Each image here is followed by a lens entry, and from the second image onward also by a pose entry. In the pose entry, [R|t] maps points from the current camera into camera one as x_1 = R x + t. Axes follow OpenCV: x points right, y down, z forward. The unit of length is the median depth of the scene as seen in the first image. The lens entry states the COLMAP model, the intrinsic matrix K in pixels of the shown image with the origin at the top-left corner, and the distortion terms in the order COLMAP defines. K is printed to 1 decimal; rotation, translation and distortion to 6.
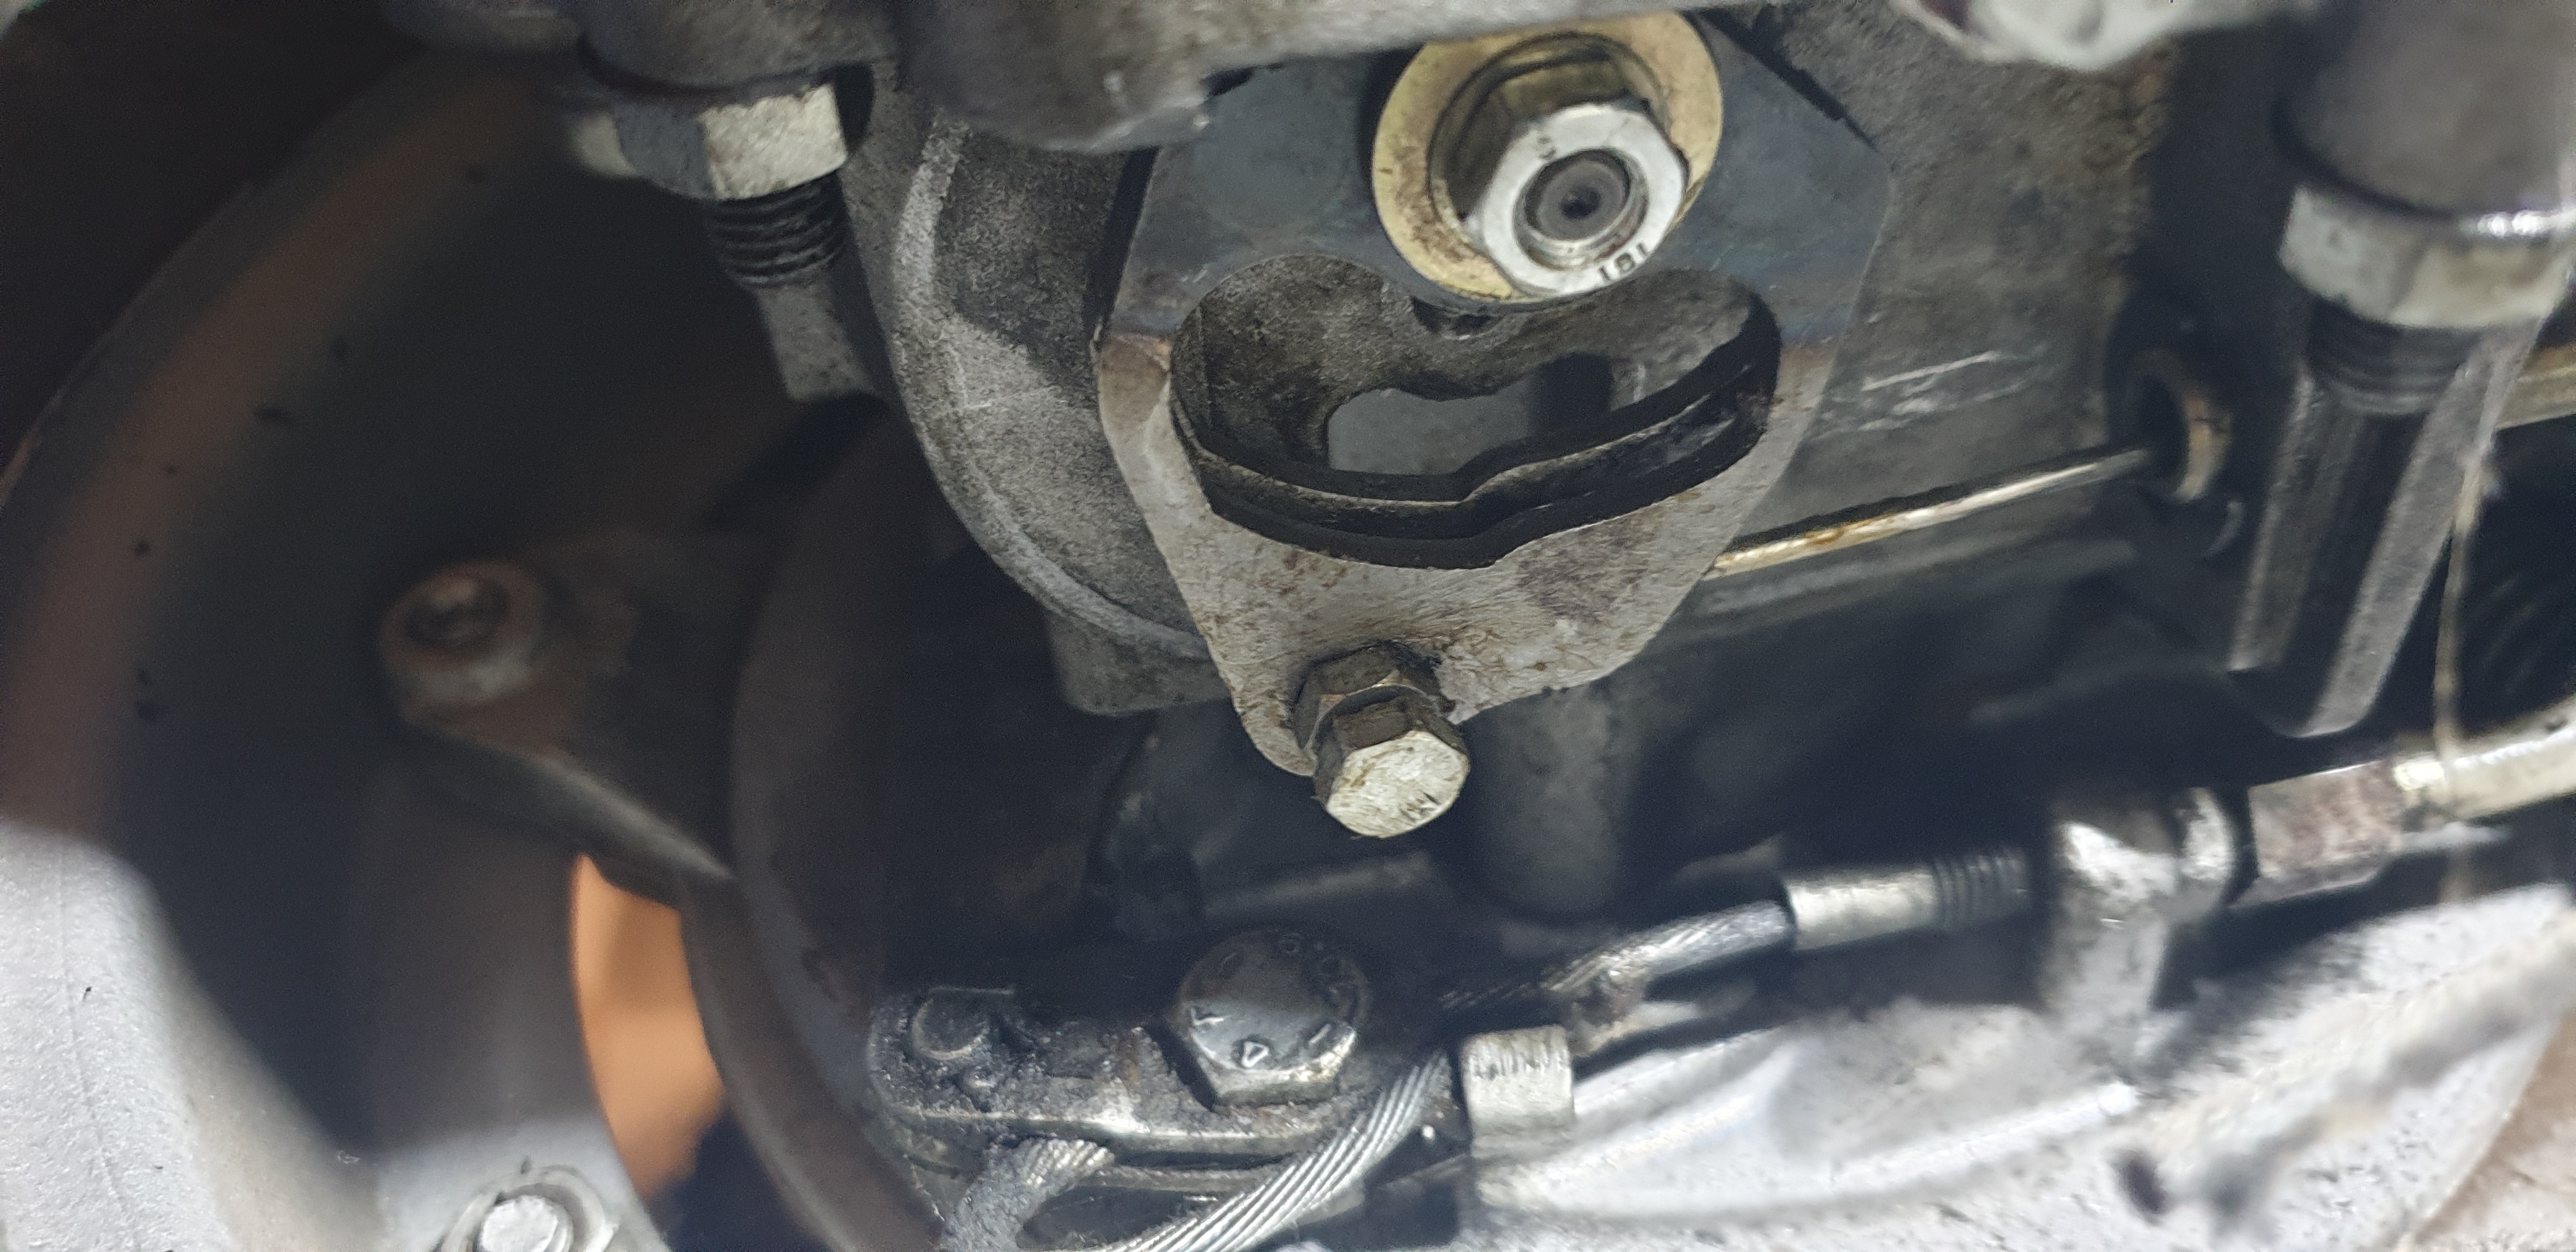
lens RADIAL K [[2161.3, 0, 1254.2], [0, 2161.3, 697.1], [0, 0, 1]] dist [0.068129, -0.294316]
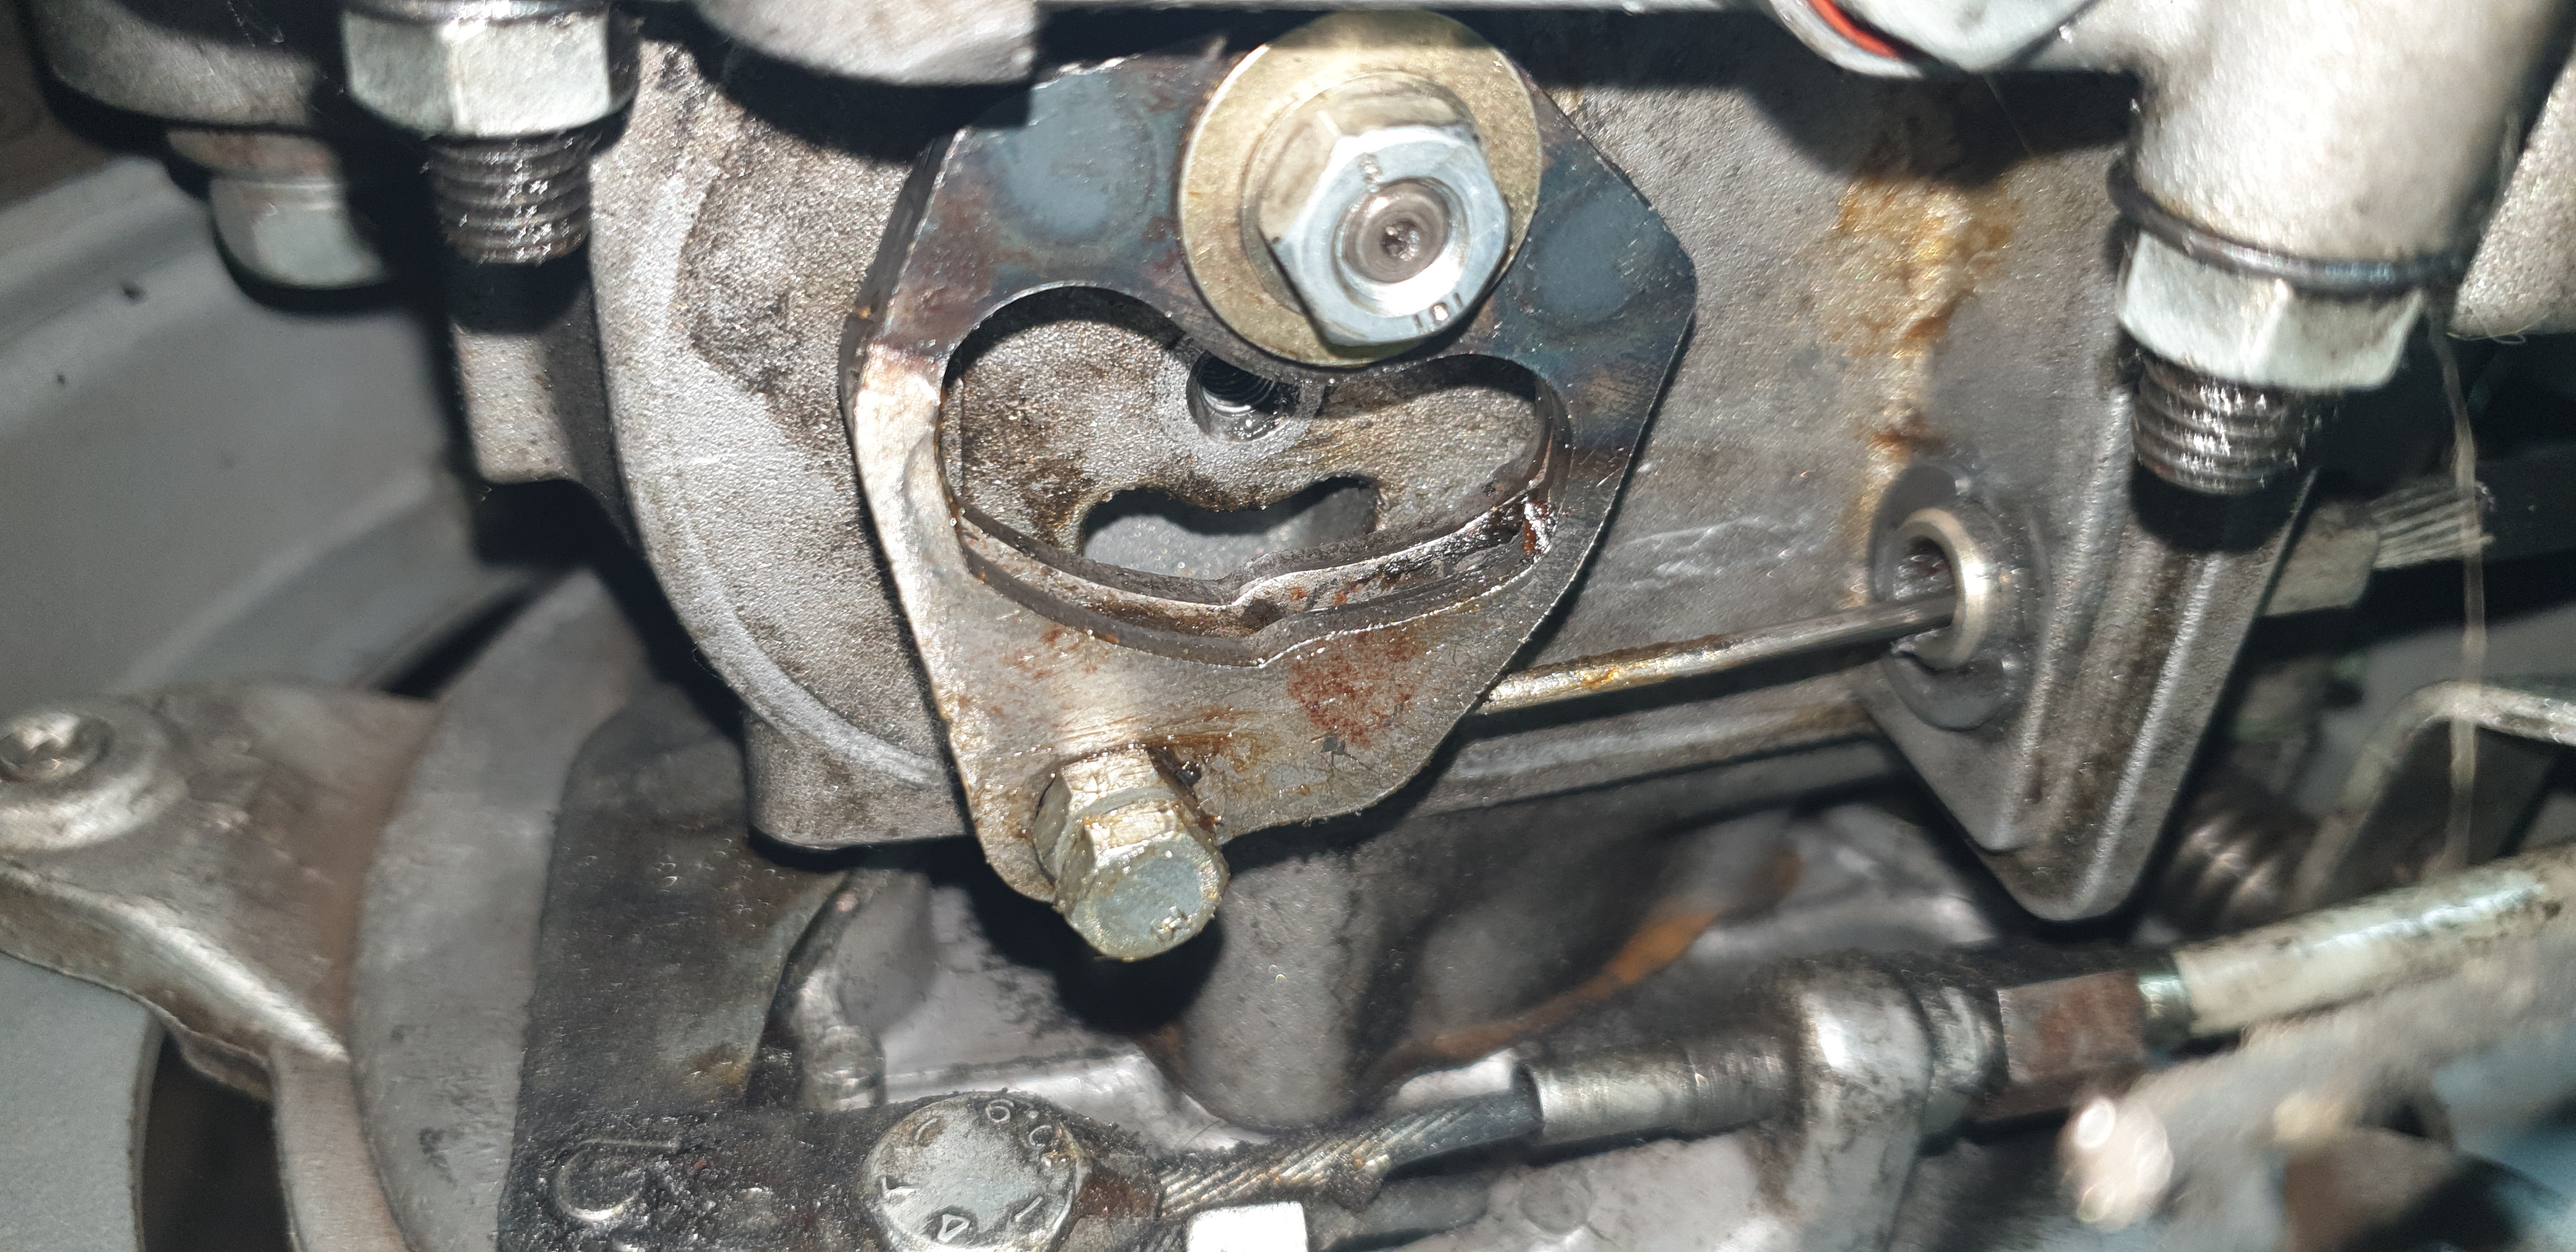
lens RADIAL K [[2161.3, 0, 1254.2], [0, 2161.3, 697.1], [0, 0, 1]] dist [0.068129, -0.294316]
pose [[0.983813, 0.075024, 0.162738, -0.039214], [-0.045687, 0.983142, -0.177041, 0.104719], [-0.173277, 0.166740, 0.970656, 0.094471]]
